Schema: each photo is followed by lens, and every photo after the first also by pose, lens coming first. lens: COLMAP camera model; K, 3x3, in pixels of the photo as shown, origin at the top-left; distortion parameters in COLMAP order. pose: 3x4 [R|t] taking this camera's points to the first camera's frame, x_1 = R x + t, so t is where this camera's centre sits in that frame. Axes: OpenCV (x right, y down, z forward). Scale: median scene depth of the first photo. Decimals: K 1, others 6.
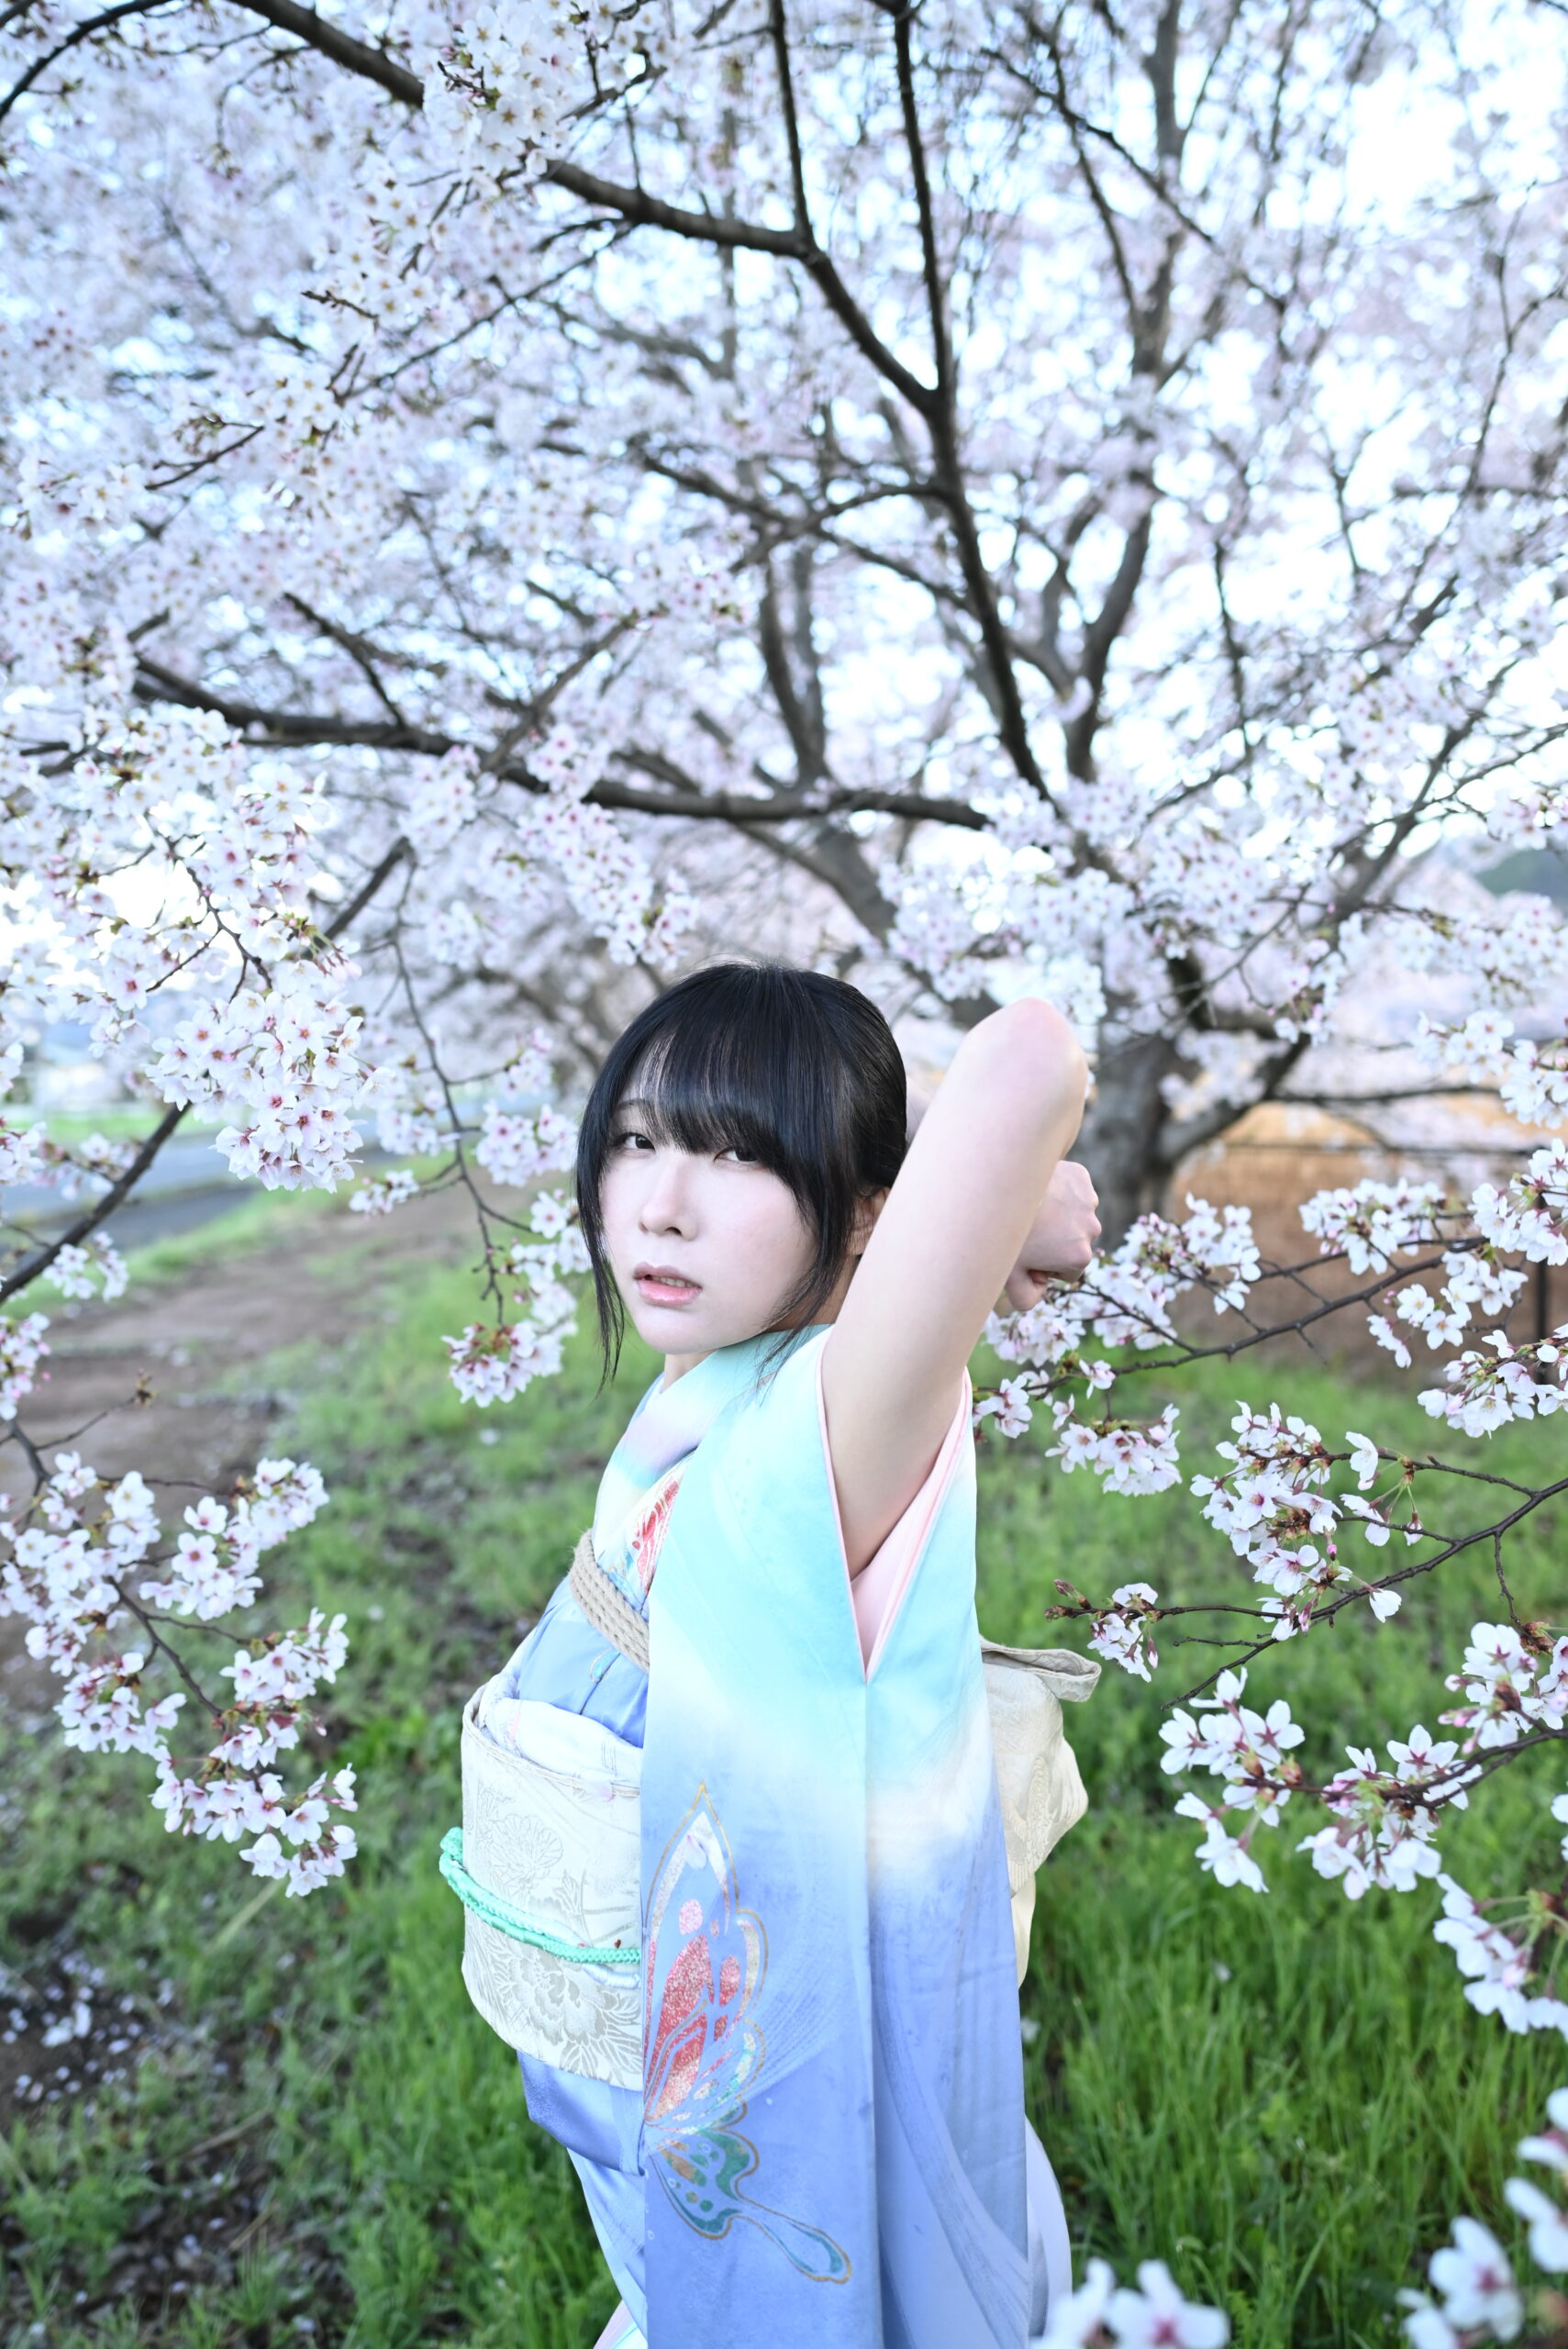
lens RADIAL K [[1631.9, 0, 790.2], [0, 1631.9, 1184.0], [0, 0, 1]] dist [-0.073186, 0.039806]
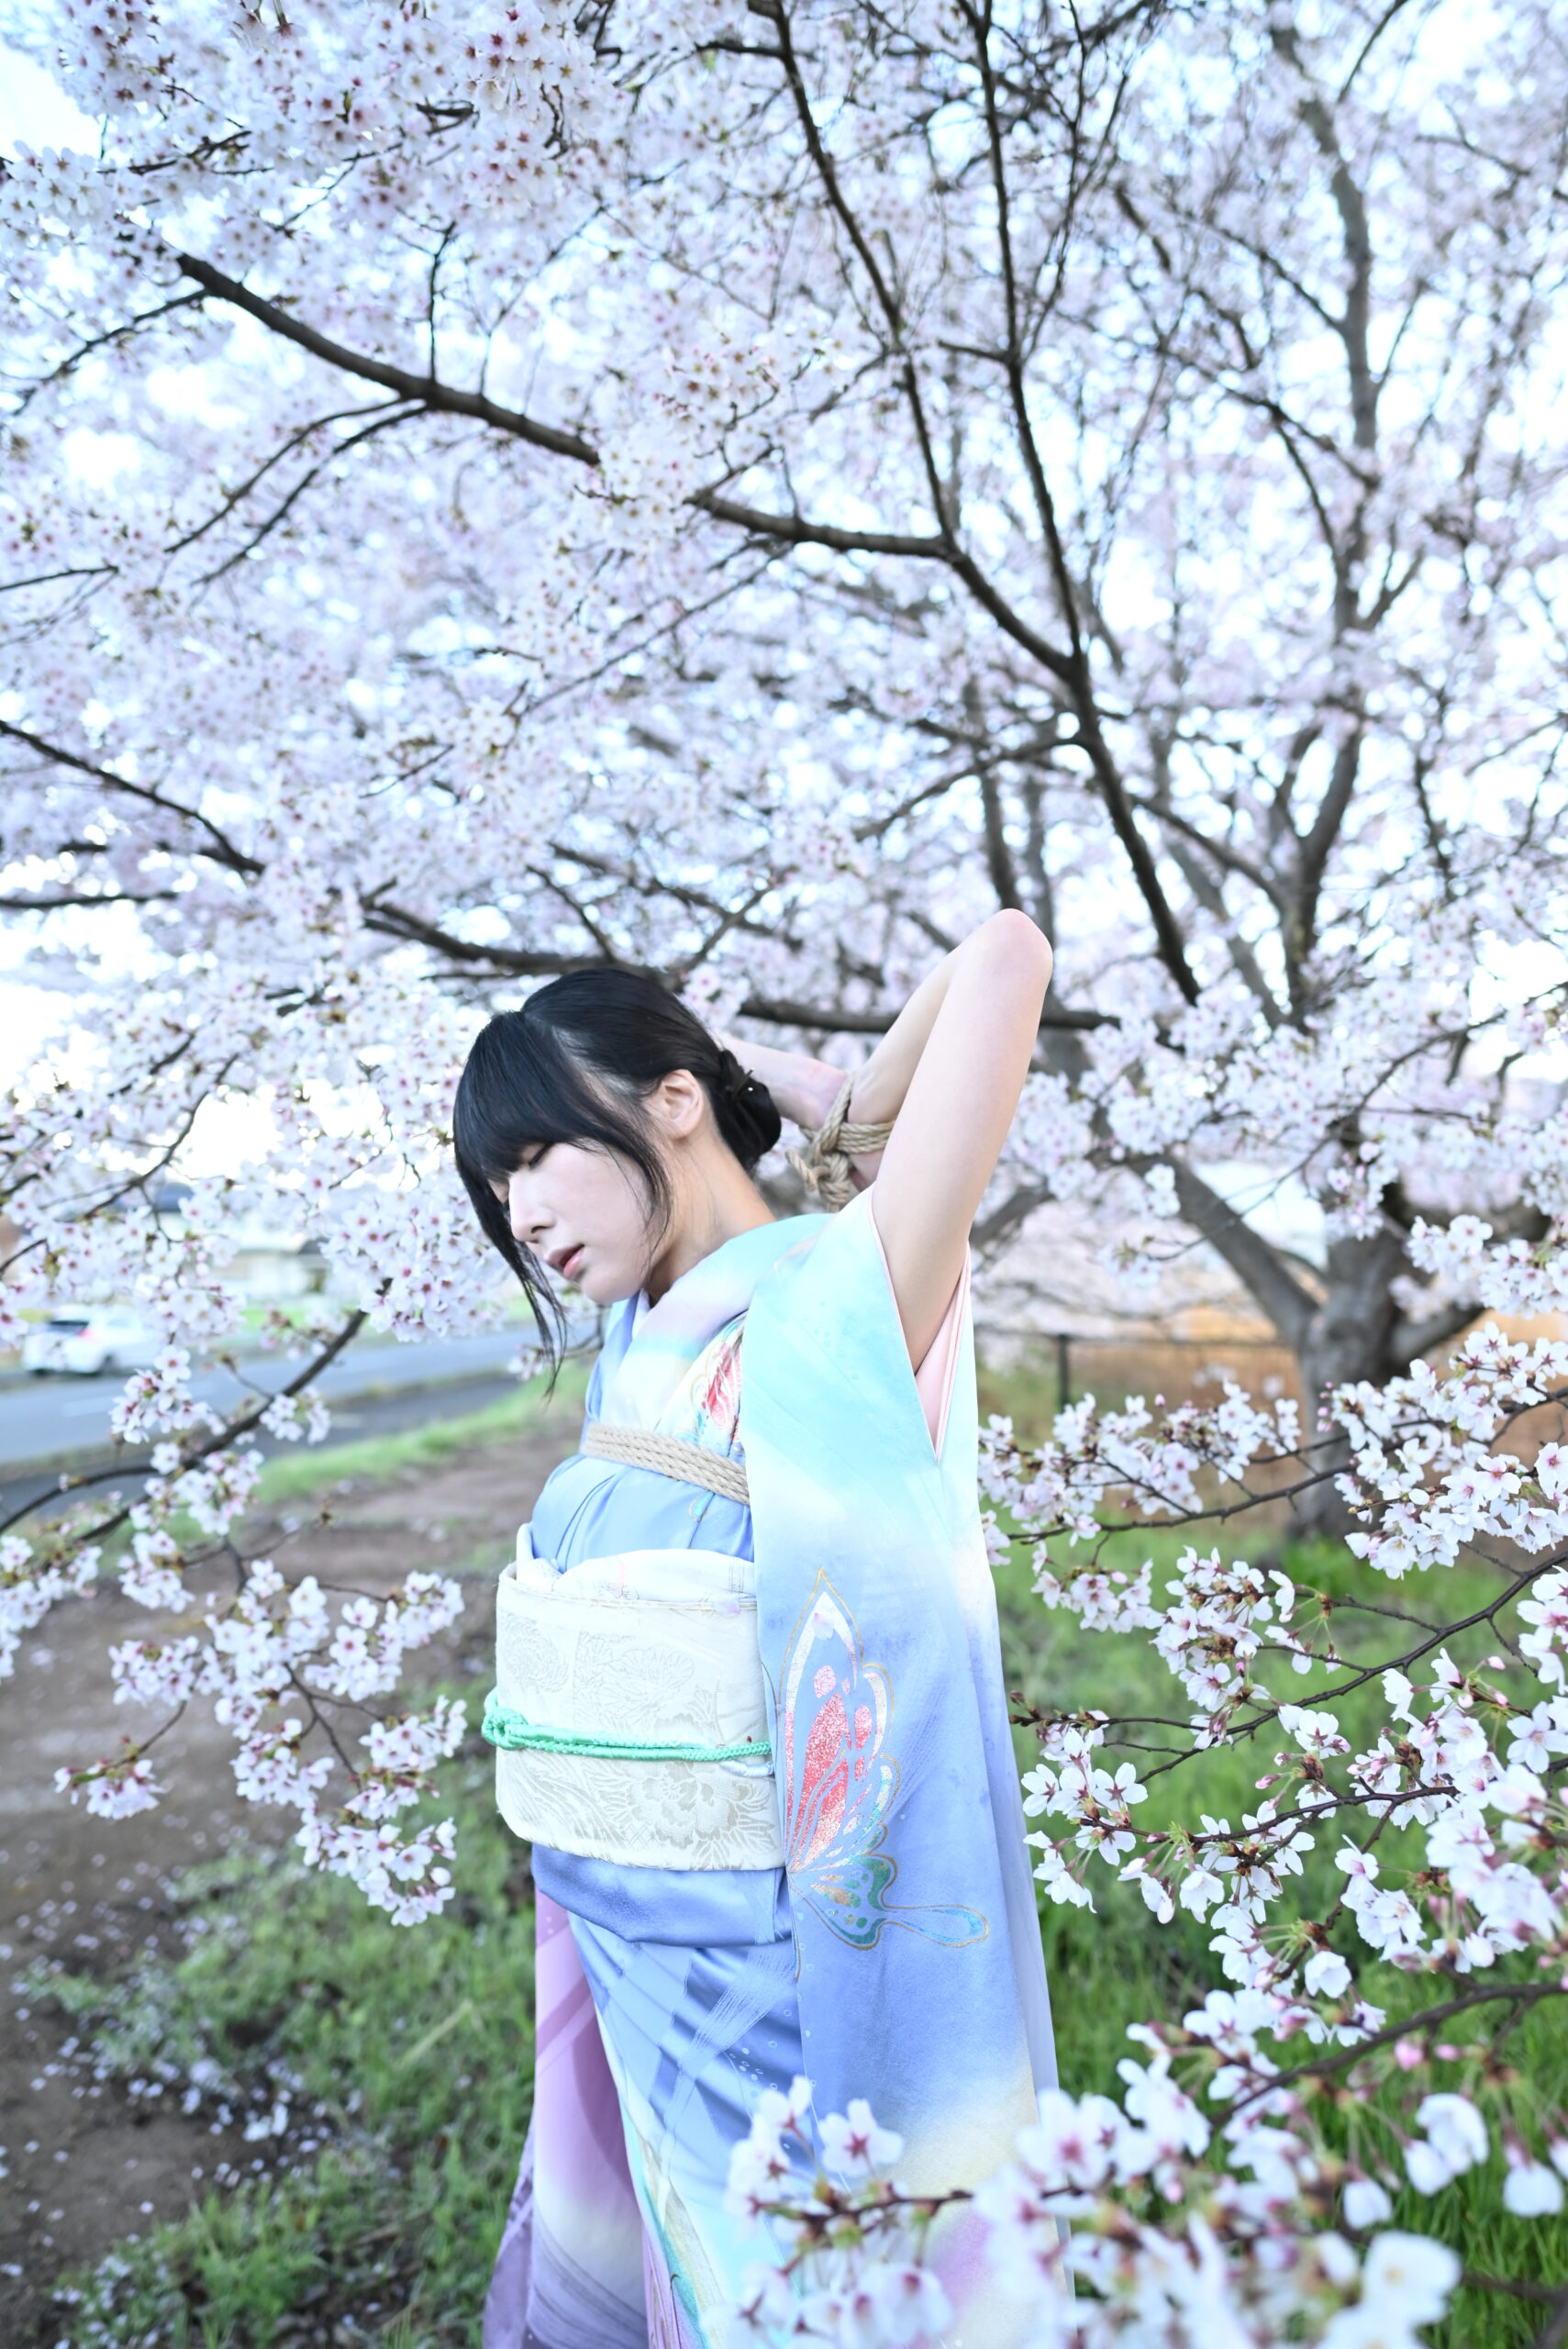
lens RADIAL K [[1631.9, 0, 784.9], [0, 1631.9, 1176.4], [0, 0, 1]] dist [-0.073186, 0.039806]
pose [[0.985810, -0.000891, -0.167864, 0.144750], [-0.020527, 0.991841, -0.125814, 0.021951], [0.166607, 0.127475, 0.977749, -0.168703]]
